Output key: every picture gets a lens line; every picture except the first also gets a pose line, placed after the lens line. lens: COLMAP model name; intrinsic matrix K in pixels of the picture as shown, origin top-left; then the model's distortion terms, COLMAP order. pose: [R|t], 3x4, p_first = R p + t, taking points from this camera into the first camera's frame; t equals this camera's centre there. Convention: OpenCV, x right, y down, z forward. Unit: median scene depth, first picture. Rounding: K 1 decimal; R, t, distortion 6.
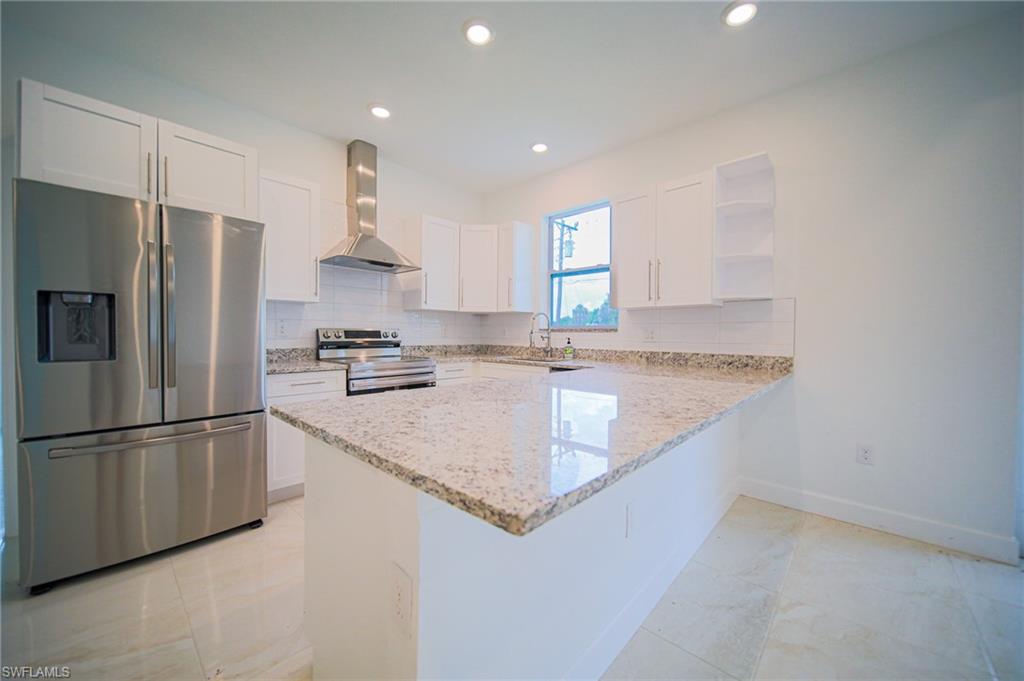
lens RADIAL K [[374.8, 0, 518.7], [0, 374.8, 337.7], [0, 0, 1]] dist [-0.000645, 0.000004]
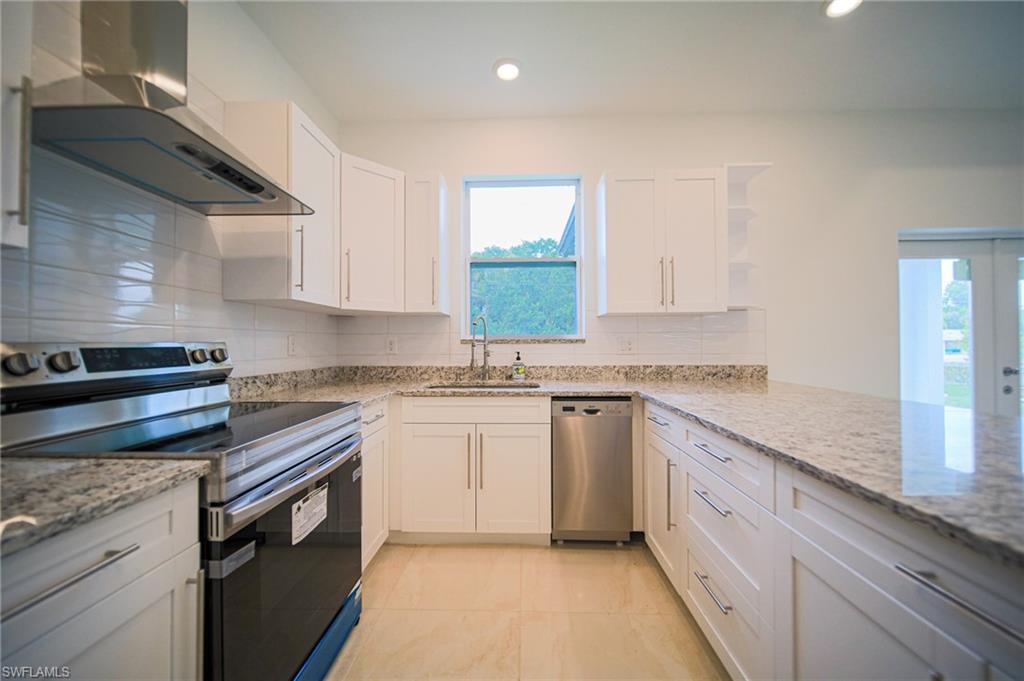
lens RADIAL K [[374.8, 0, 509.5], [0, 374.8, 340.2], [0, 0, 1]] dist [-0.000645, 0.000004]
pose [[0.764127, -0.006264, 0.645036, -0.362632], [0.019181, 0.999731, -0.013015, -0.013425], [-0.644781, 0.022317, 0.764042, 0.470878]]
